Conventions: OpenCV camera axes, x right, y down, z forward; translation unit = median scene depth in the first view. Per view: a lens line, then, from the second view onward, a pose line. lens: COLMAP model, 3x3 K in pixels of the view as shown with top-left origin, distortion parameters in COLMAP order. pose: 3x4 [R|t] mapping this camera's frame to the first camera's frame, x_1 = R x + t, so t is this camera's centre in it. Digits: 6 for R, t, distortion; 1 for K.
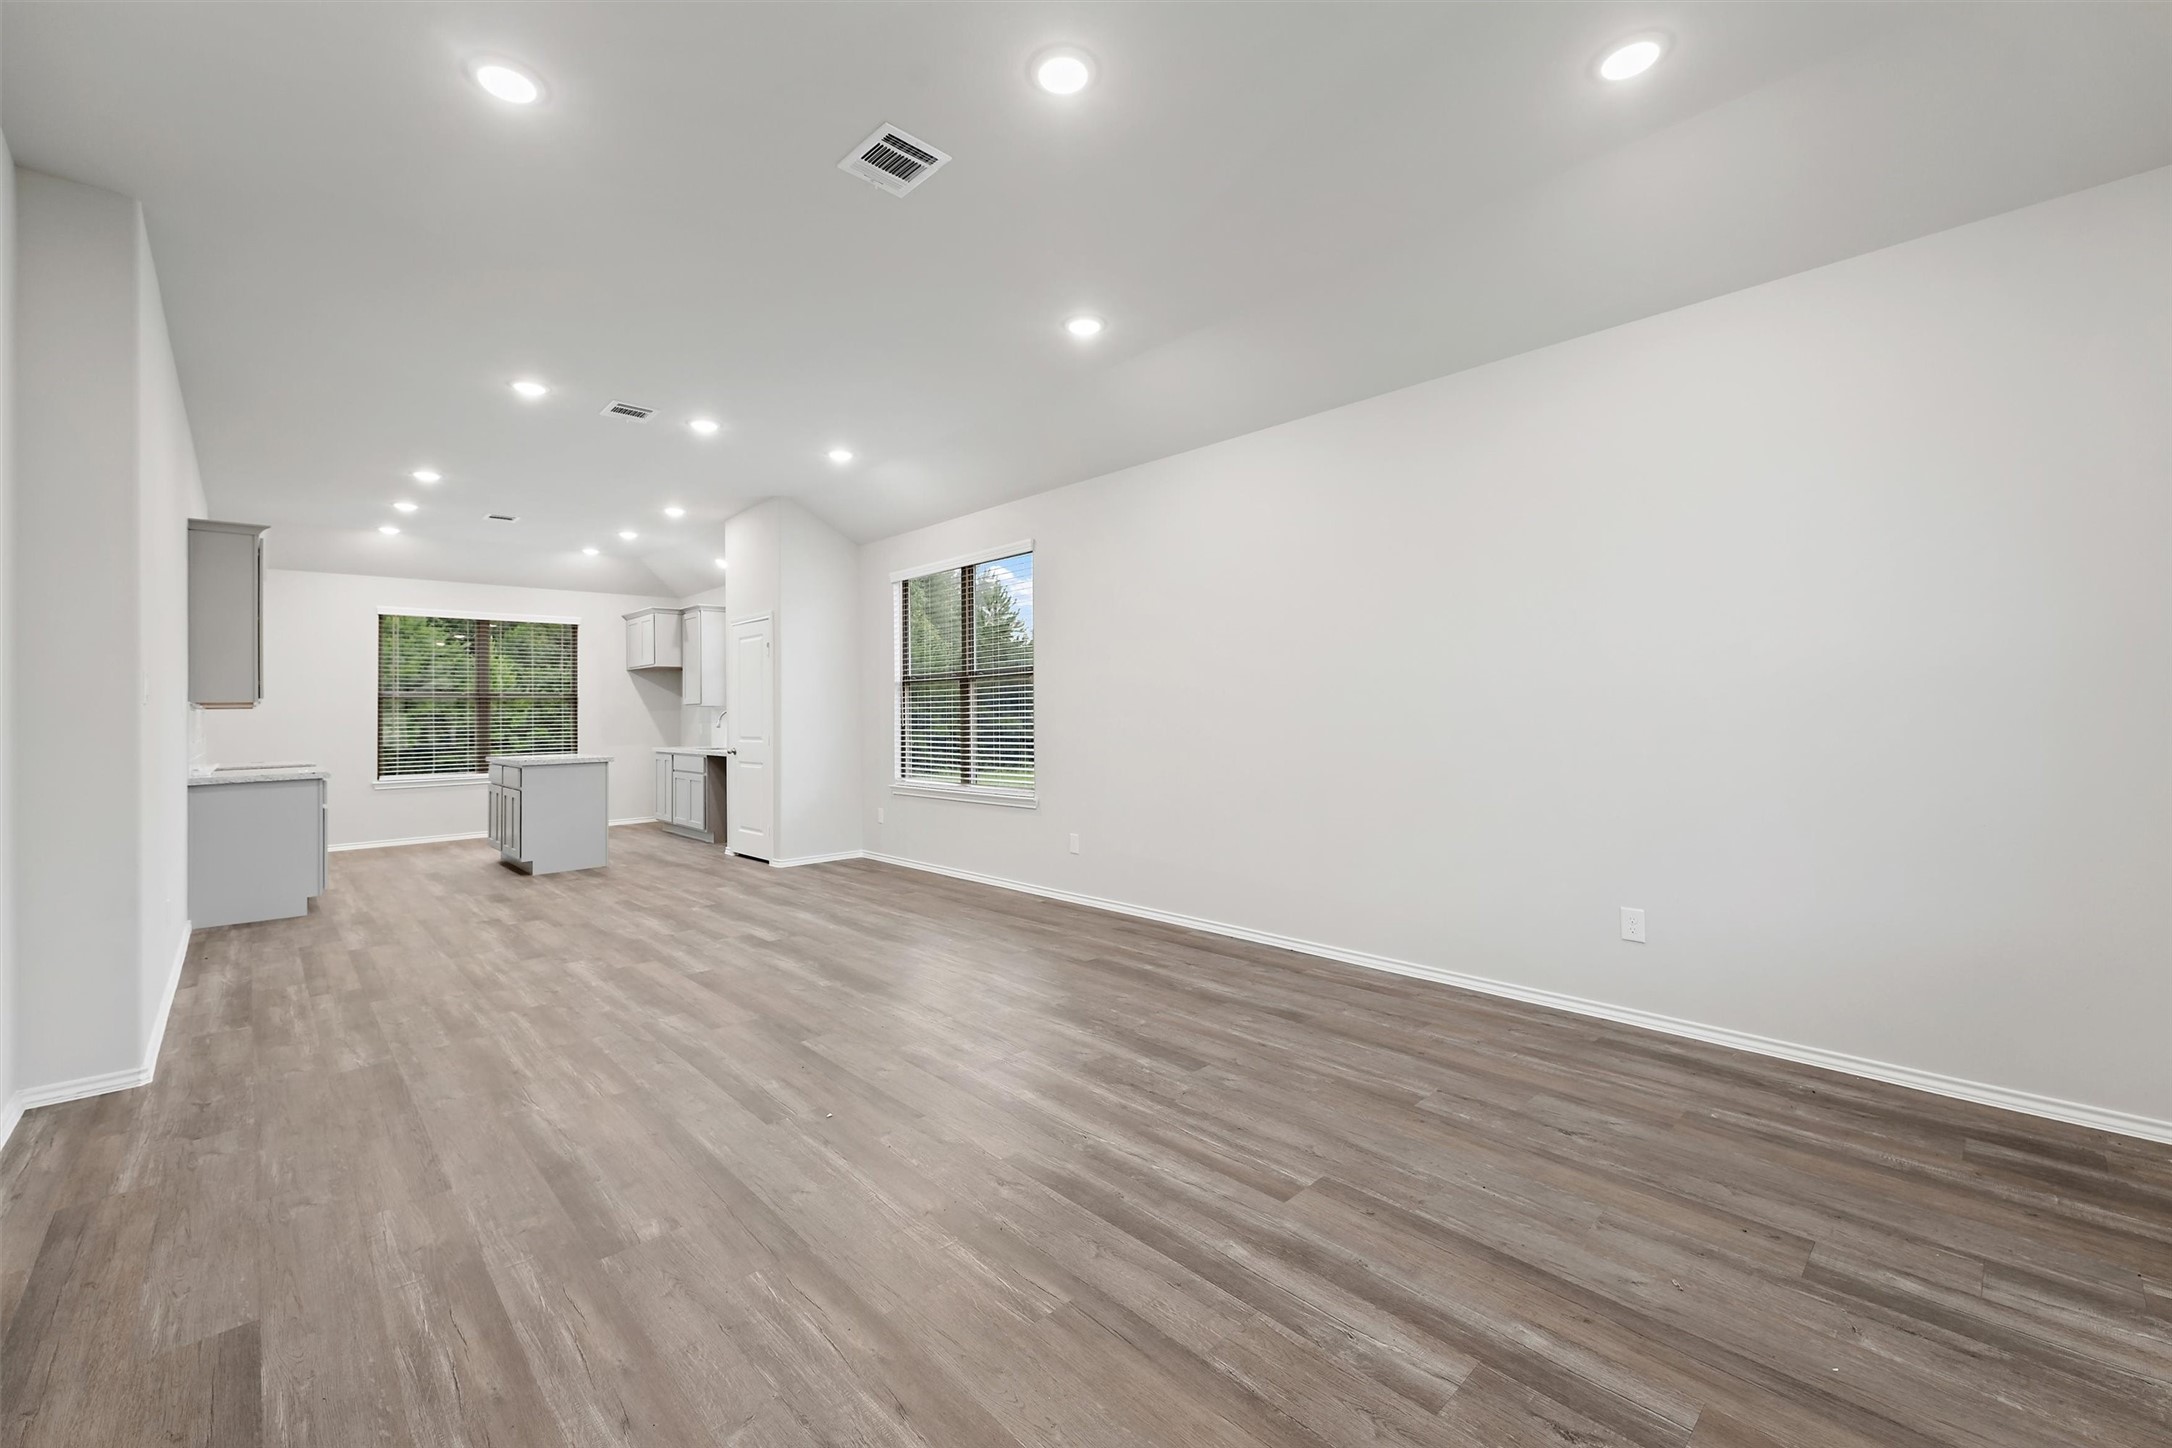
lens RADIAL K [[888.5, 0, 1076.0], [0, 888.5, 714.8], [0, 0, 1]] dist [0.018805, -0.005676]
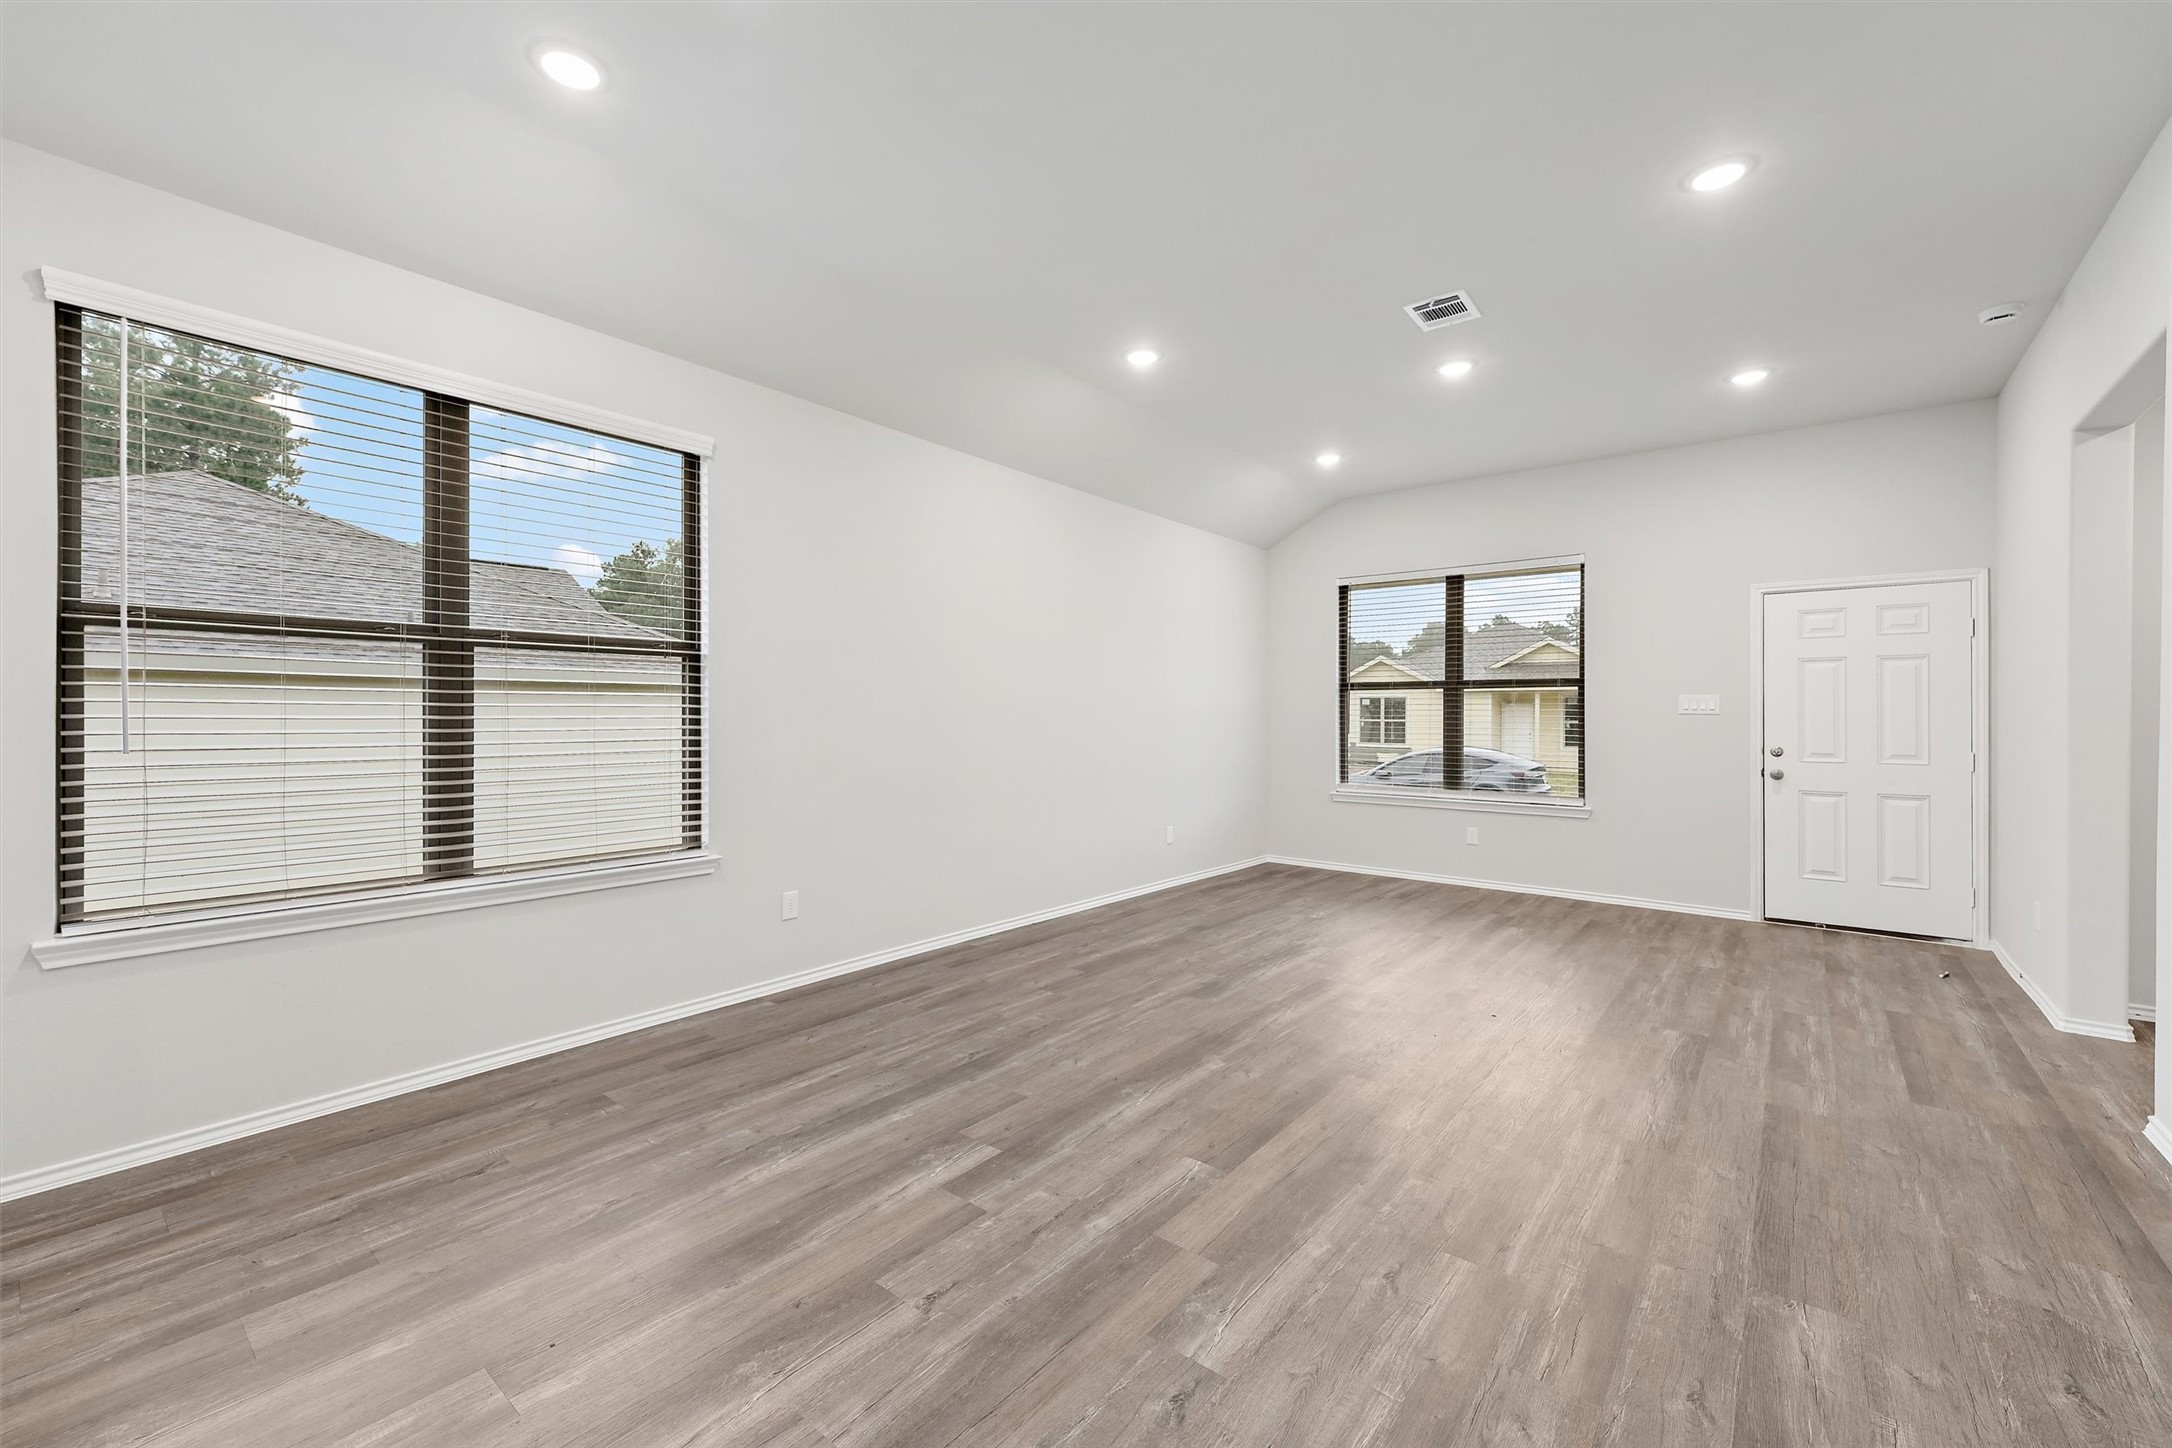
lens RADIAL K [[888.5, 0, 1076.0], [0, 888.5, 714.8], [0, 0, 1]] dist [0.018805, -0.005676]
pose [[-0.143053, 0.016712, 0.989574, -0.577274], [-0.000697, 0.999855, -0.016986, 0.003704], [-0.989715, -0.003120, -0.143020, 0.681554]]
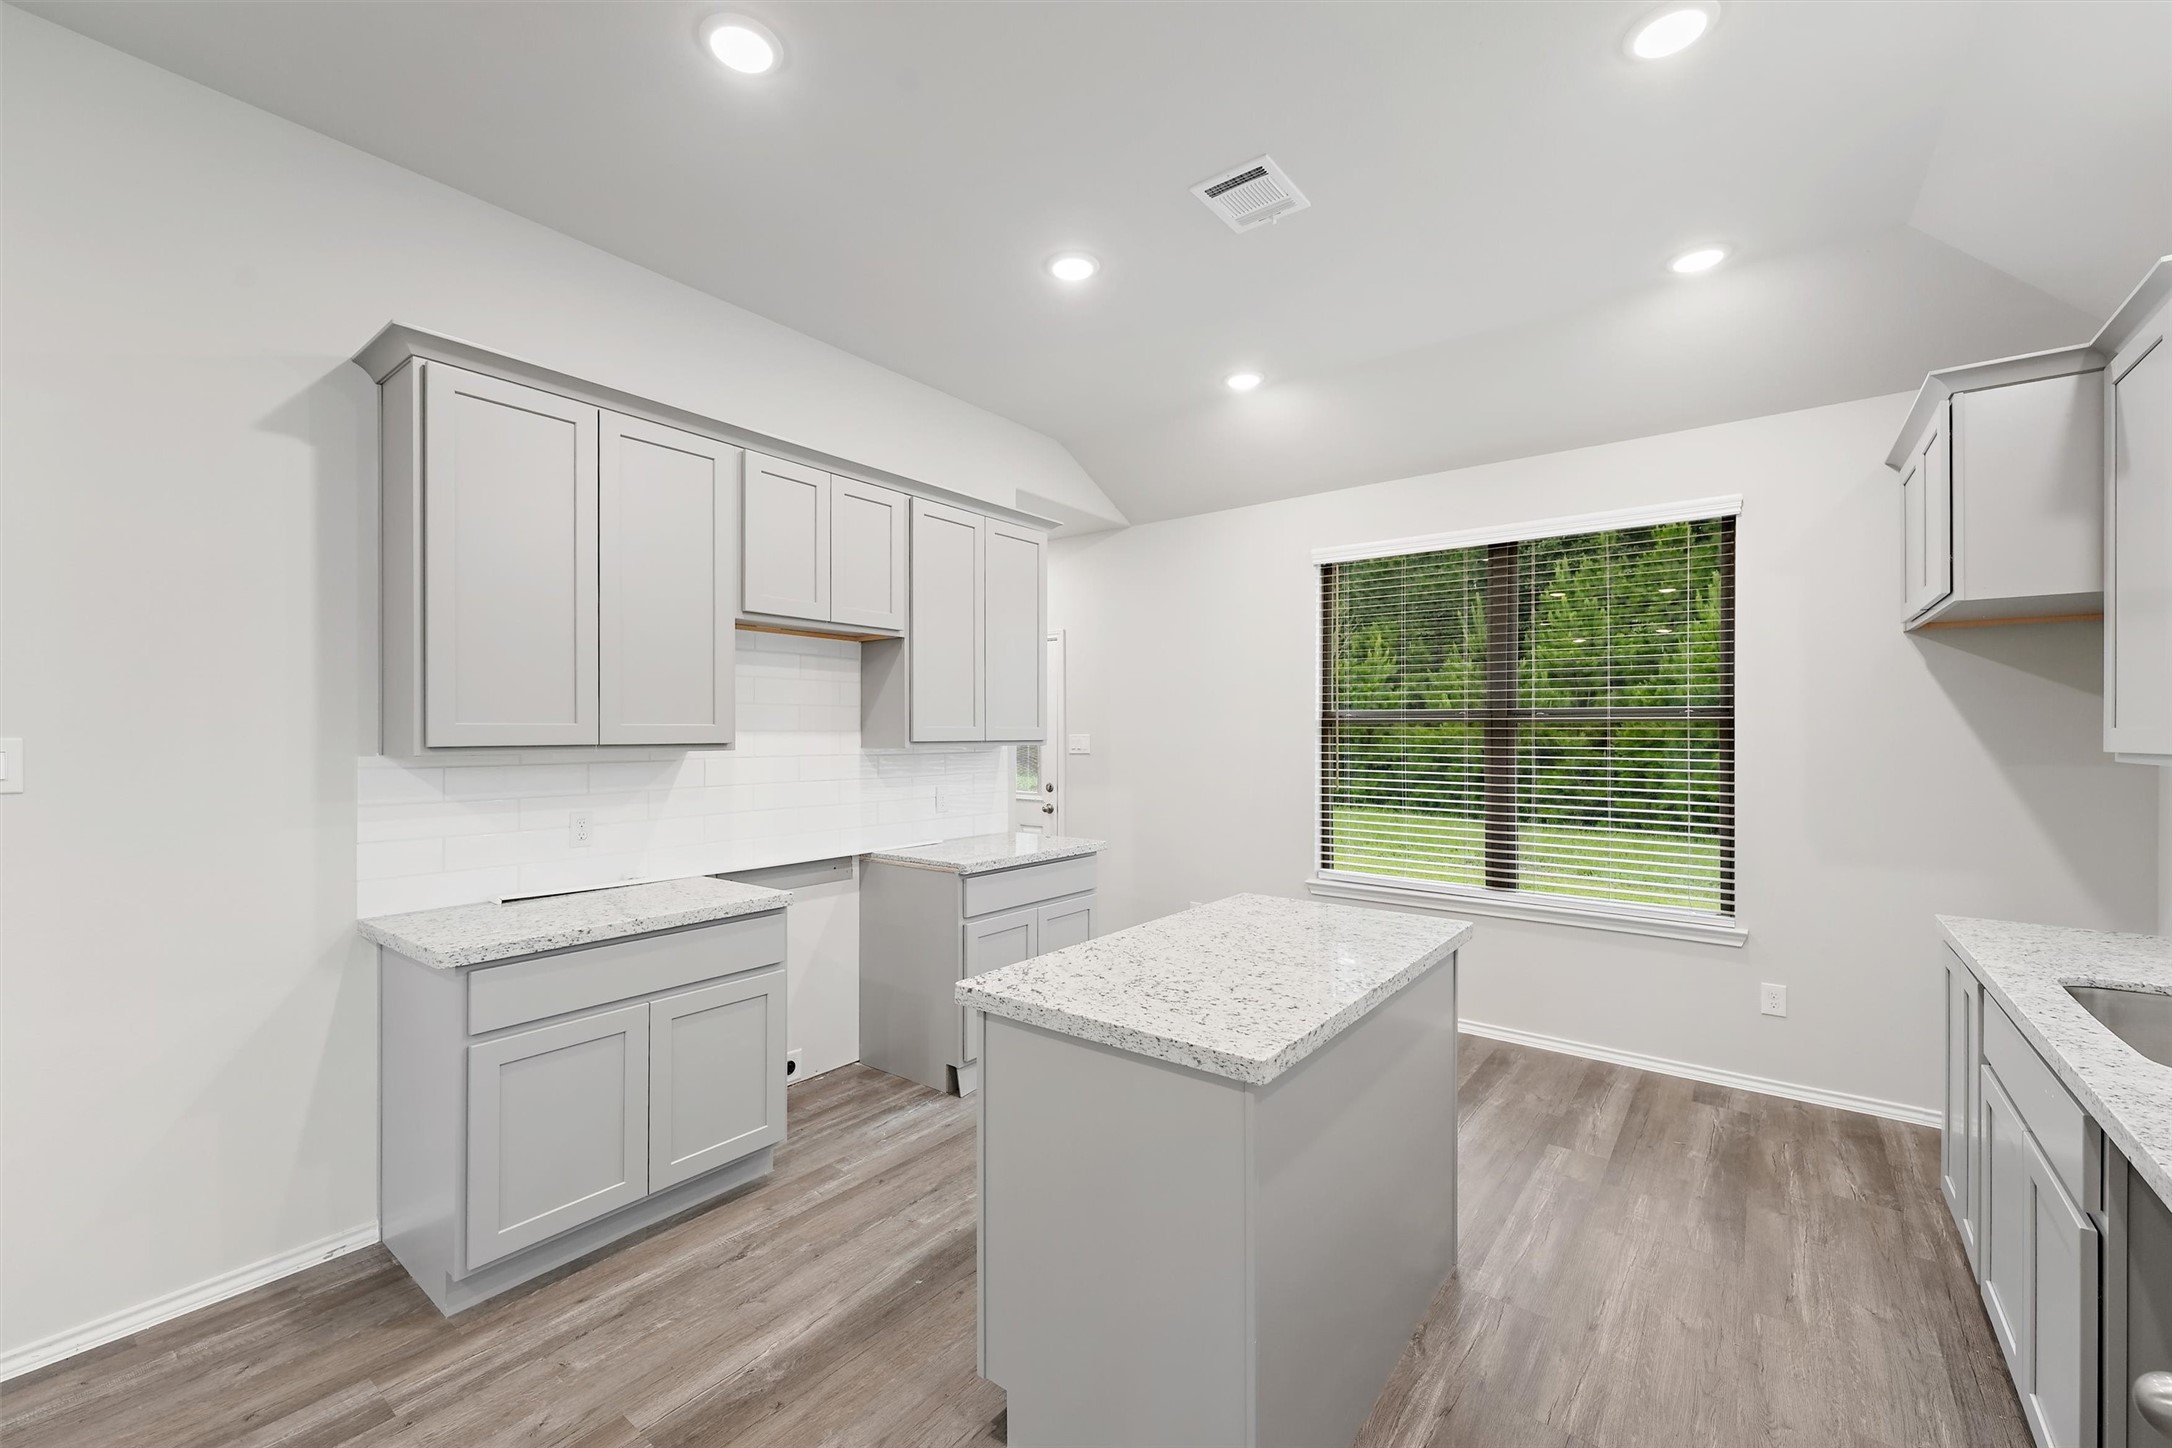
lens RADIAL K [[888.5, 0, 1076.0], [0, 888.5, 714.8], [0, 0, 1]] dist [0.018805, -0.005676]
pose [[0.164088, 0.002422, -0.986443, -0.342582], [-0.005674, 0.999983, 0.001512, -0.027148], [0.986429, 0.005349, 0.164099, 0.949225]]
